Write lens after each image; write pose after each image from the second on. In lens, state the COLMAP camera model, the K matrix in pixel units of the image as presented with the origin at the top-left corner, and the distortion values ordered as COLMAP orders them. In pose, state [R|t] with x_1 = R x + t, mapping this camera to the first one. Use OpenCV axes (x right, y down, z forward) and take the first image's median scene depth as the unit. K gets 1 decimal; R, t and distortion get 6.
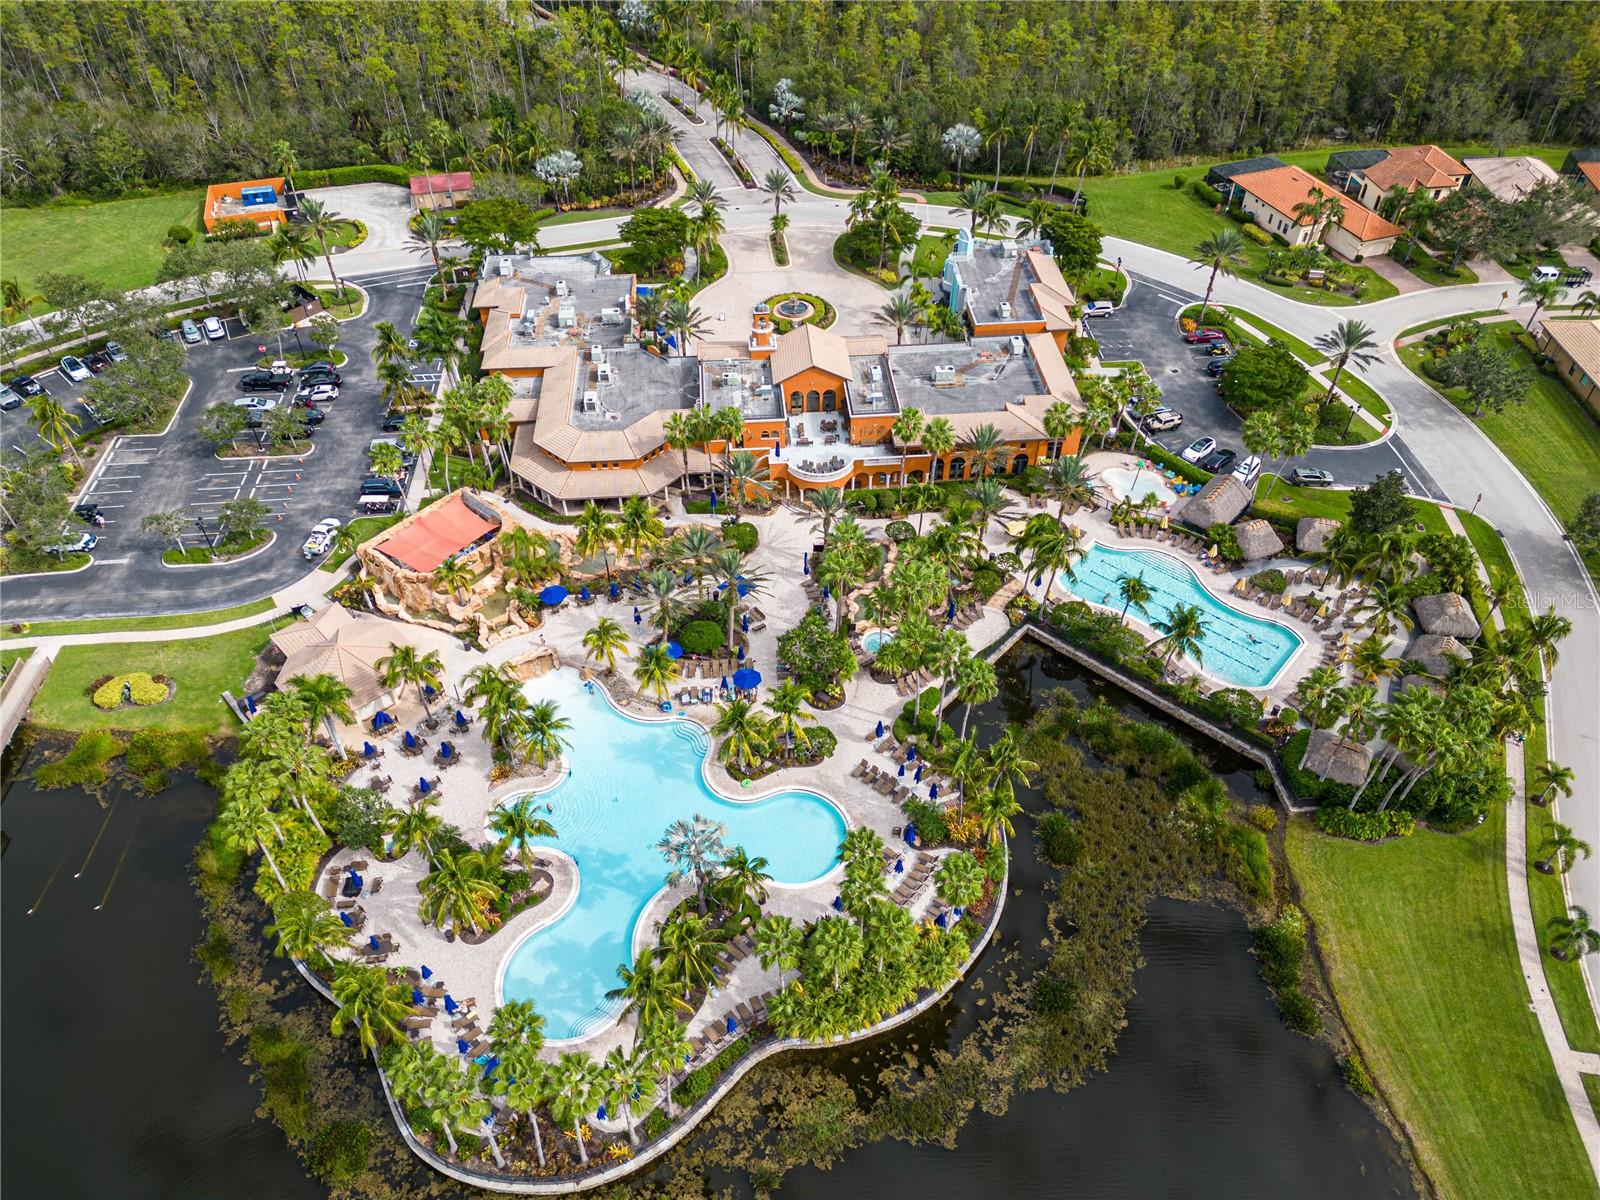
lens RADIAL K [[1120.1, 0, 800.5], [0, 1120.1, 601.2], [0, 0, 1]] dist [0.037191, -0.001564]
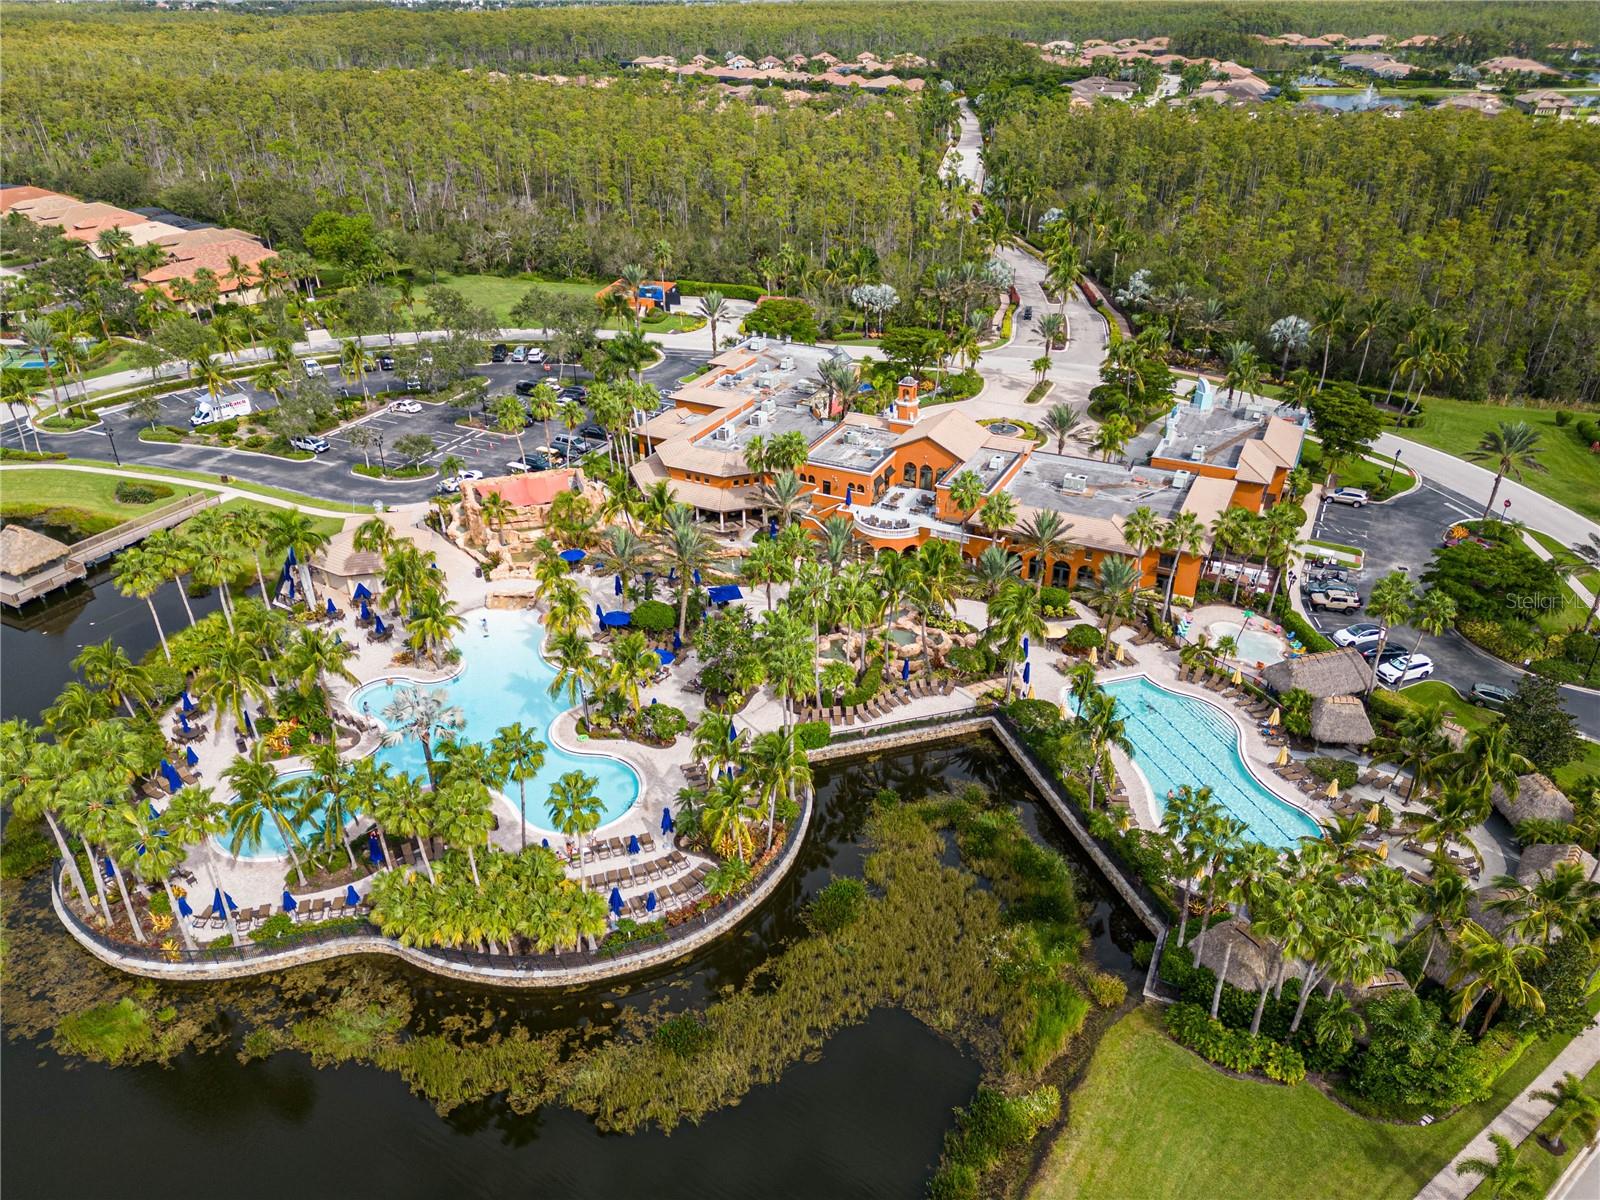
lens RADIAL K [[1120.1, 0, 799.9], [0, 1120.1, 600.8], [0, 0, 1]] dist [0.037191, -0.001564]
pose [[0.861724, 0.250333, -0.441321, 0.413146], [-0.349883, 0.923104, -0.159564, 0.120737], [0.367442, 0.291911, 0.883049, 0.177807]]
